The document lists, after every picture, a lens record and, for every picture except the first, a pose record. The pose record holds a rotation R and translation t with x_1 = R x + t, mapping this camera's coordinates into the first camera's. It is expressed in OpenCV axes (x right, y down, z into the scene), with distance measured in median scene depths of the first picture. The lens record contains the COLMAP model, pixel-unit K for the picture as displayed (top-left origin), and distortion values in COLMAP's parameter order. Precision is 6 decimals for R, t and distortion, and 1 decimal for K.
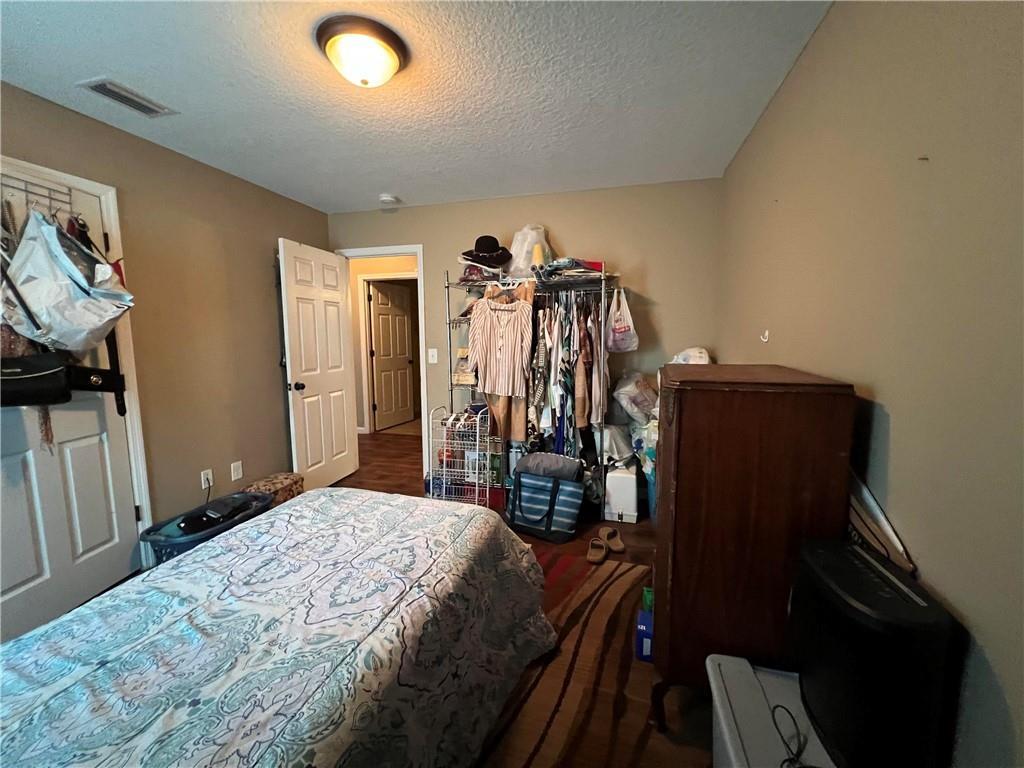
lens RADIAL K [[411.3, 0, 513.1], [0, 411.3, 384.2], [0, 0, 1]] dist [-0.003691, 0.001783]
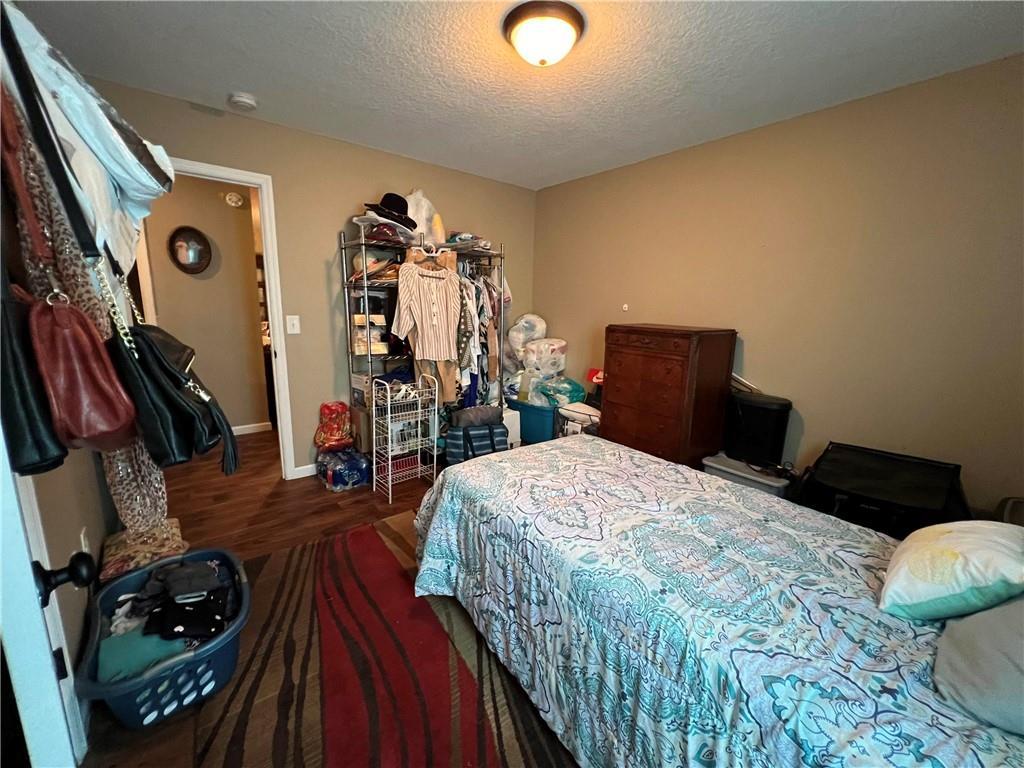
lens RADIAL K [[411.3, 0, 516.0], [0, 411.3, 383.7], [0, 0, 1]] dist [-0.003691, 0.001783]
pose [[0.589895, -0.138059, 0.795590, -0.750152], [0.069927, 0.990308, 0.120001, -0.025286], [-0.804447, -0.015155, 0.593831, 0.223836]]
